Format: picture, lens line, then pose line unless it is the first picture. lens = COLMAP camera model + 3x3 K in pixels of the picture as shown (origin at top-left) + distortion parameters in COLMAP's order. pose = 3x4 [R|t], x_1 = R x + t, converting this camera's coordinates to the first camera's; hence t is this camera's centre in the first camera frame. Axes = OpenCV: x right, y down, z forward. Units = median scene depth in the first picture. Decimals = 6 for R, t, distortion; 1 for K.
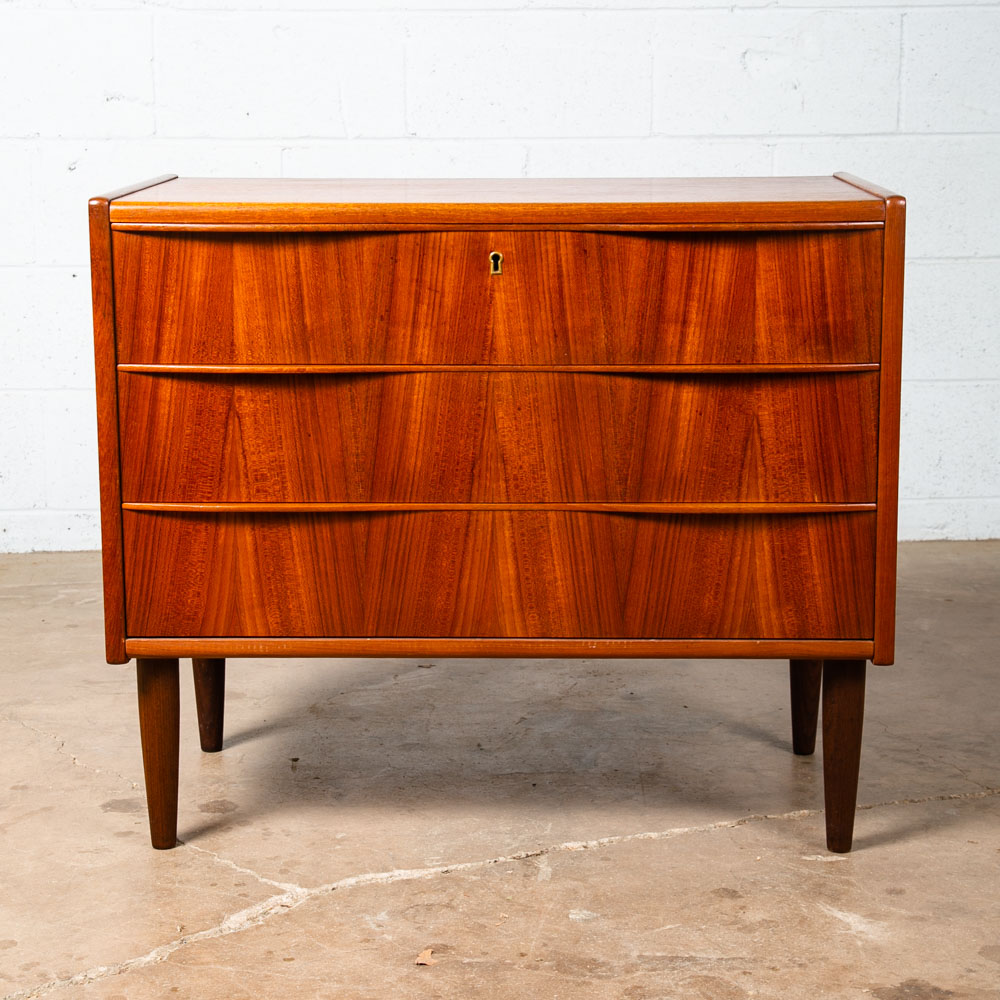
lens RADIAL K [[2312.8, 0, 505.9], [0, 2312.8, 498.0], [0, 0, 1]] dist [0.138950, 0.000000]
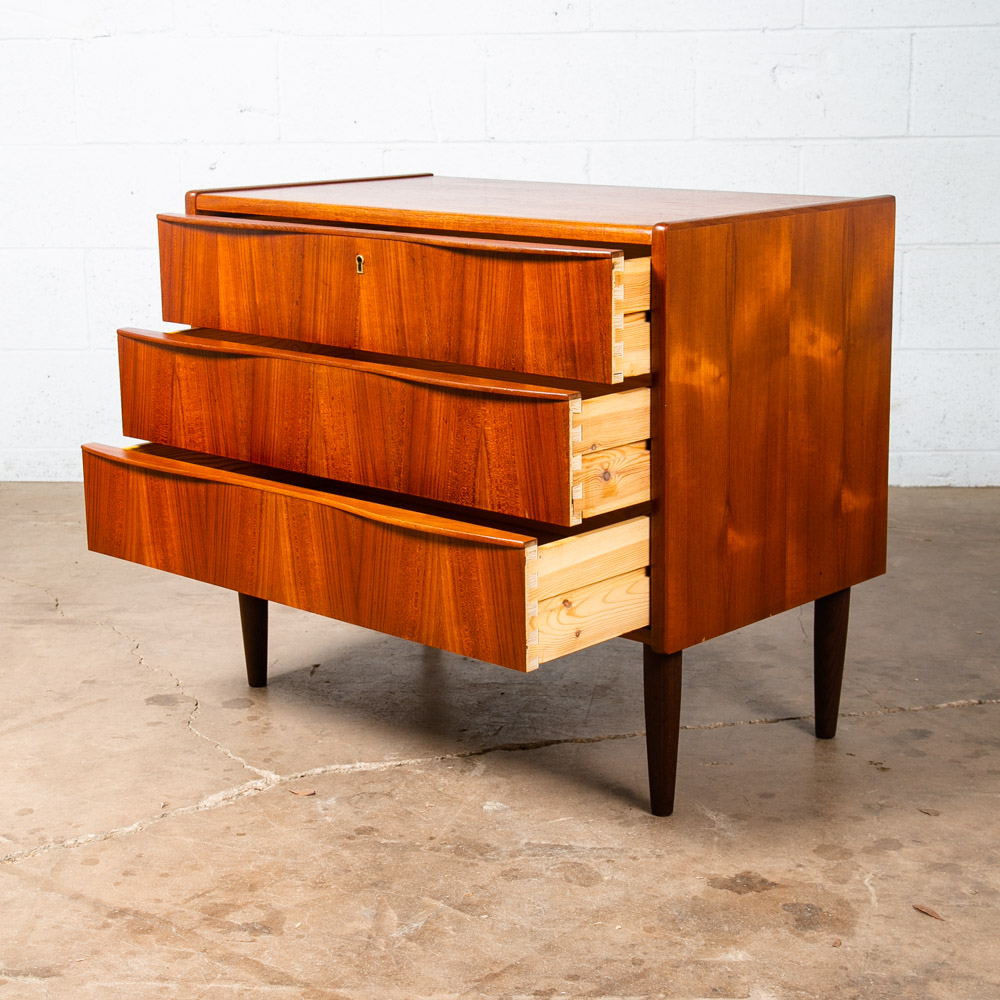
lens RADIAL K [[1951.2, 0, 511.9], [0, 1951.2, 478.3], [0, 0, 1]] dist [0.070149, 0.000000]
pose [[0.992530, 0.018176, -0.120638, 0.147461], [-0.014846, 0.999485, 0.028447, -0.017421], [0.121093, -0.026444, 0.992289, 0.002599]]
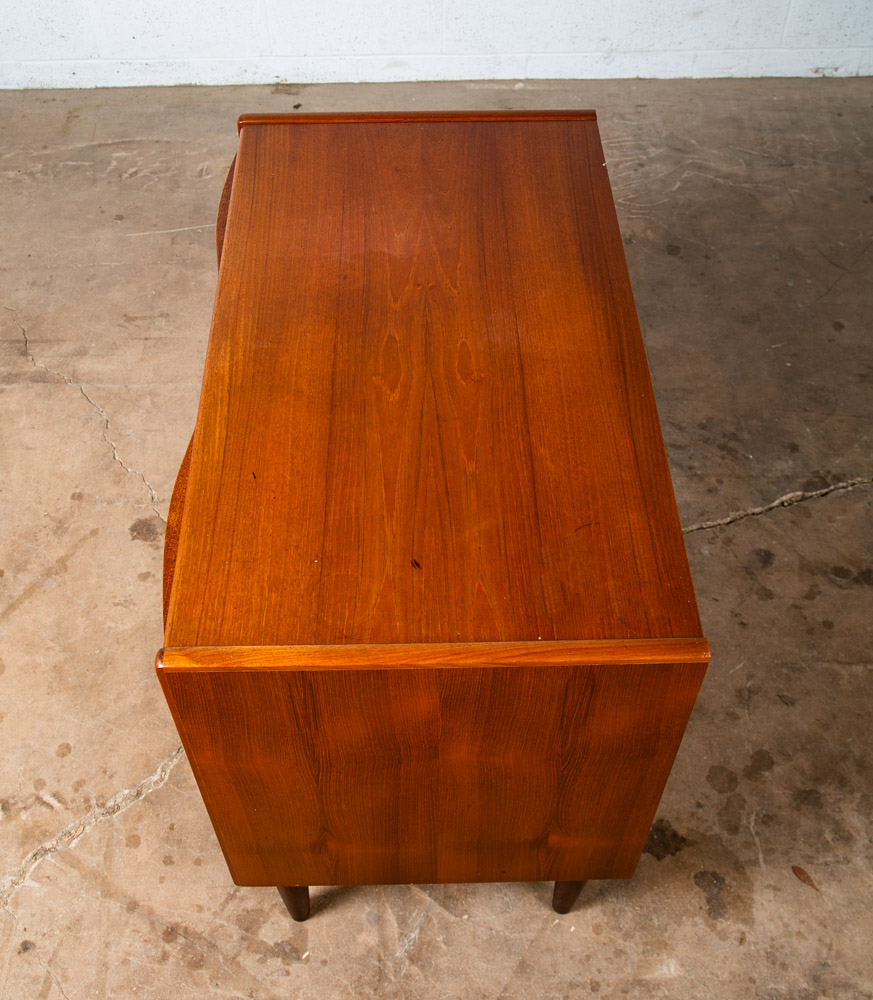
lens RADIAL K [[1123.6, 0, 432.0], [0, 1123.6, 500.5], [0, 0, 1]] dist [-0.022573, 0.000000]
pose [[0.999826, 0.015368, -0.010574, 0.026638], [-0.005171, 0.772977, 0.634413, -0.353625], [0.017923, -0.634248, 0.772922, 0.488379]]
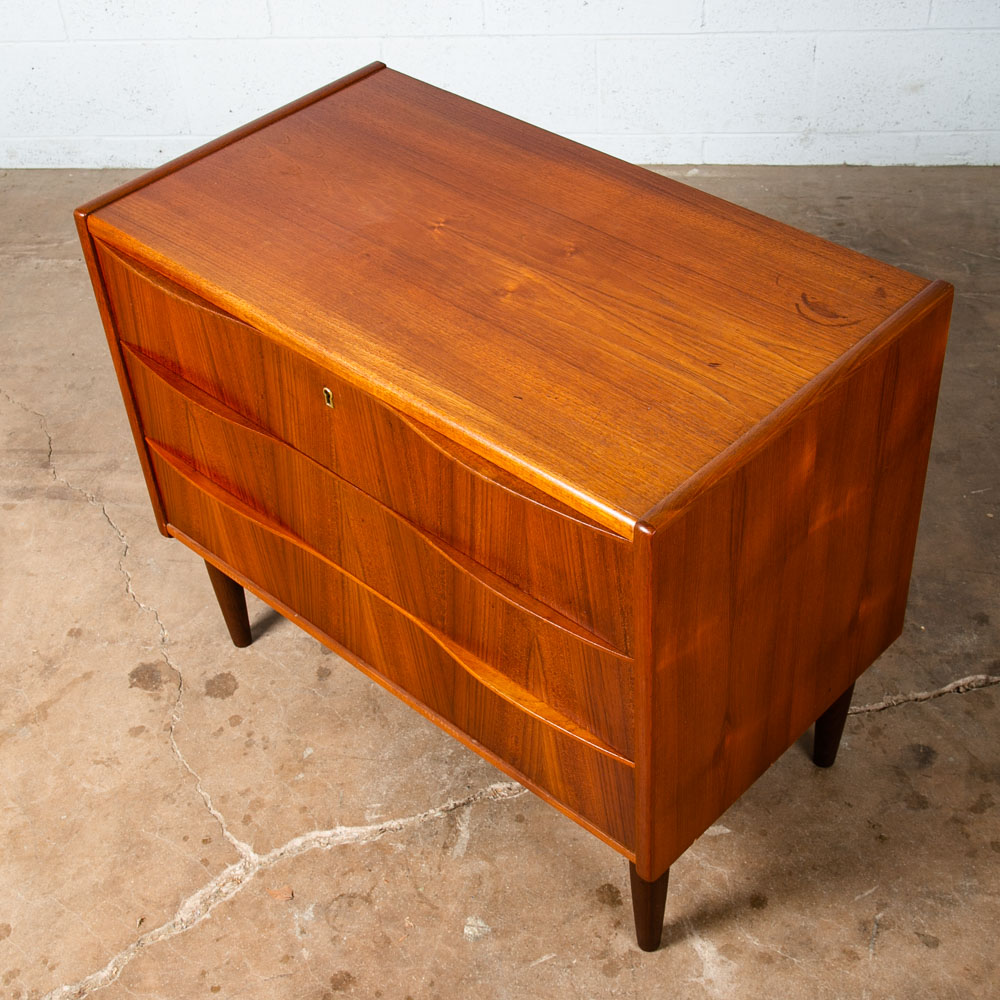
lens RADIAL K [[1520.0, 0, 505.0], [0, 1520.0, 492.1], [0, 0, 1]] dist [-0.011062, 0.000000]
pose [[0.988555, 0.051929, -0.141640, 0.131946], [0.026339, 0.865057, 0.500981, -0.357874], [0.148542, -0.498979, 0.853789, 0.424796]]
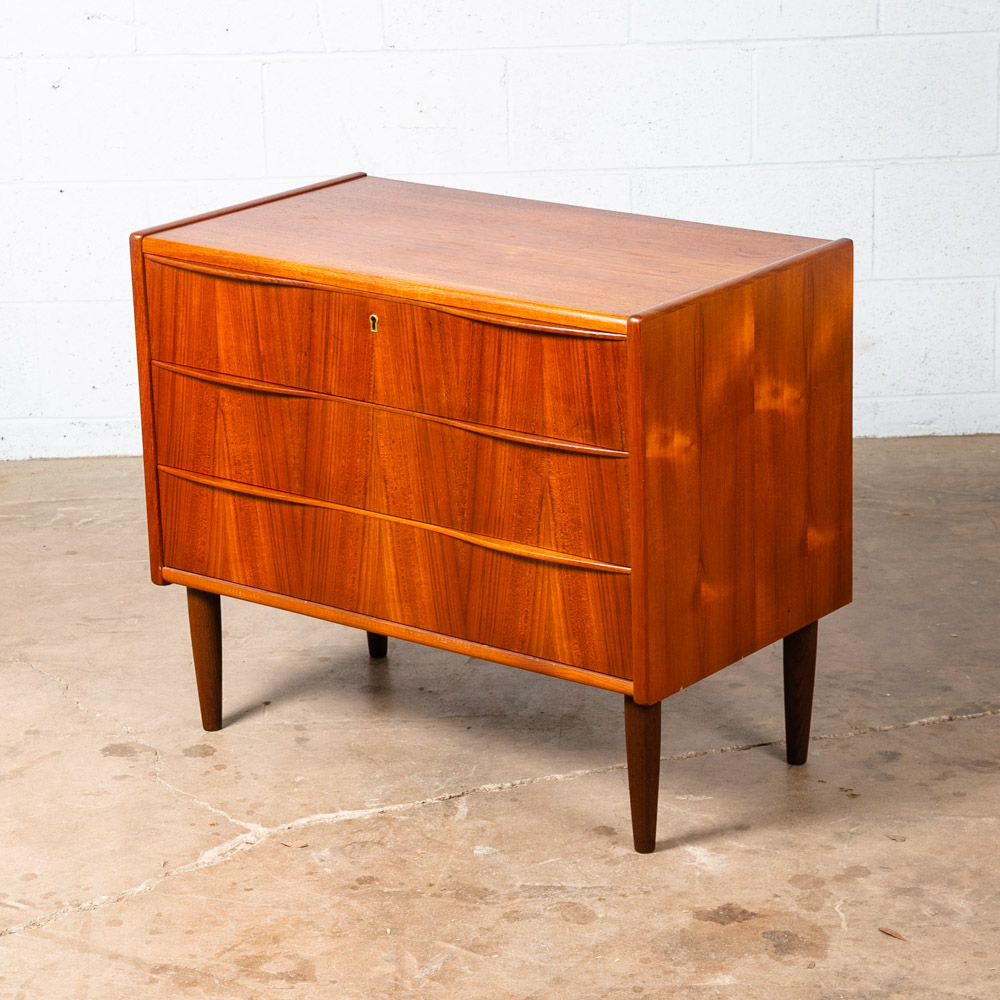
lens RADIAL K [[3202.9, 0, 510.6], [0, 3202.9, 532.8], [0, 0, 1]] dist [0.276323, 0.000000]
pose [[0.998784, -0.008215, -0.048617, 0.121725], [0.014222, 0.992114, 0.124531, -0.189215], [0.047211, -0.125071, 0.991024, -0.637429]]
